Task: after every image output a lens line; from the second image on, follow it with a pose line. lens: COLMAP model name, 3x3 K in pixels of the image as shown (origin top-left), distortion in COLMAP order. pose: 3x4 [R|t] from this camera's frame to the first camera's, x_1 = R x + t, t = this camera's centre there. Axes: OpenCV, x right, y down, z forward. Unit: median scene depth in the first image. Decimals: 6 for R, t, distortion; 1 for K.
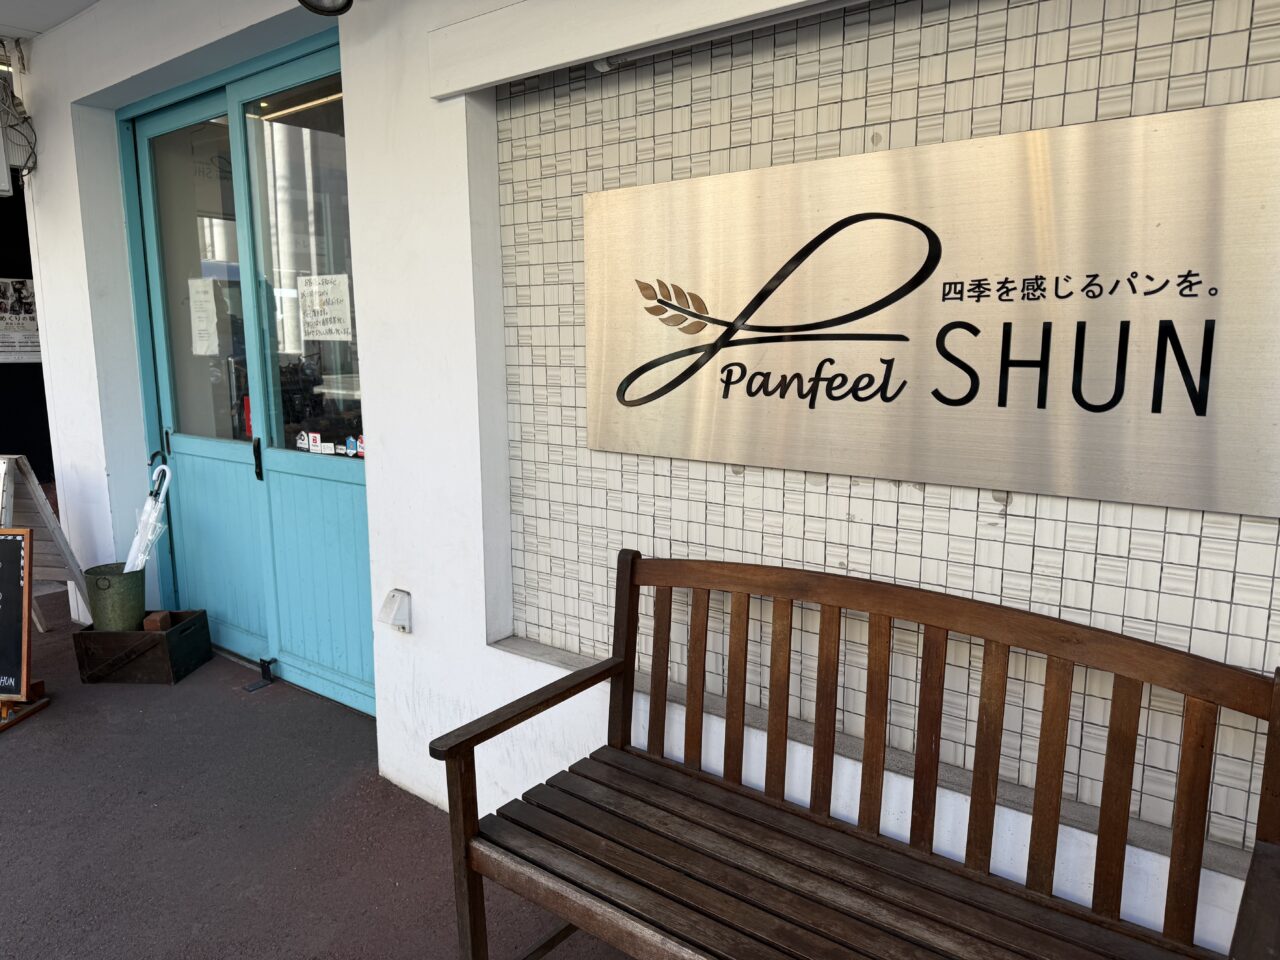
lens RADIAL K [[909.7, 0, 640.3], [0, 909.7, 486.4], [0, 0, 1]] dist [0.065692, -0.004898]
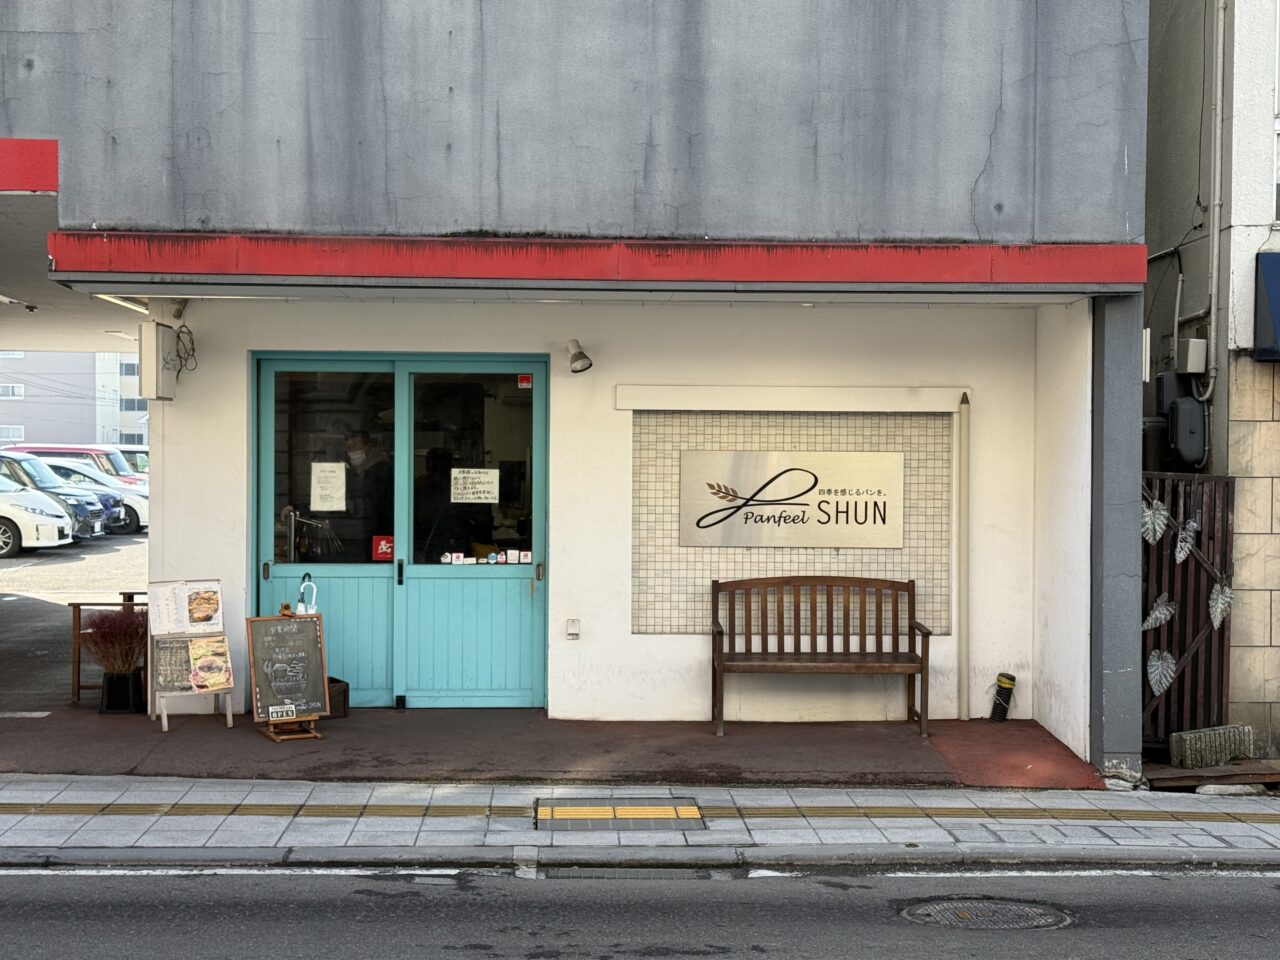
lens RADIAL K [[1896.3, 0, 640.2], [0, 1896.3, 480.0], [0, 0, 1]] dist [0.132816, 0.000000]
pose [[0.754092, 0.004066, 0.656757, -3.568329], [0.095255, 0.988730, -0.115494, 0.371881], [-0.649825, 0.149653, 0.745206, -2.858665]]
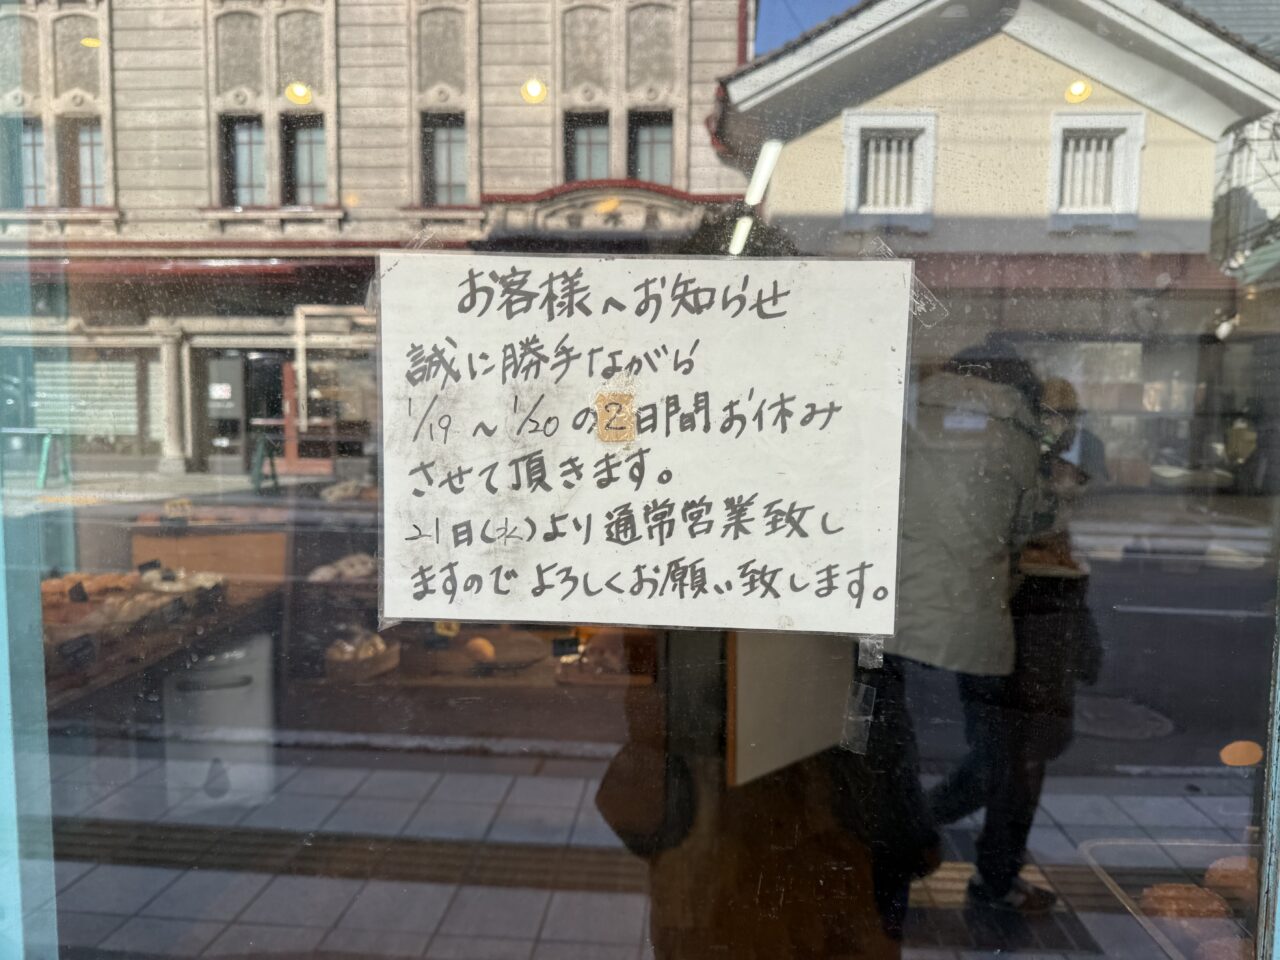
lens RADIAL K [[909.7, 0, 641.5], [0, 909.7, 483.2], [0, 0, 1]] dist [0.065692, -0.004898]
pose [[0.800507, -0.038883, 0.598061, -0.603265], [0.084212, 0.995291, -0.048011, -0.241507], [-0.593378, 0.088797, 0.800011, 1.168068]]
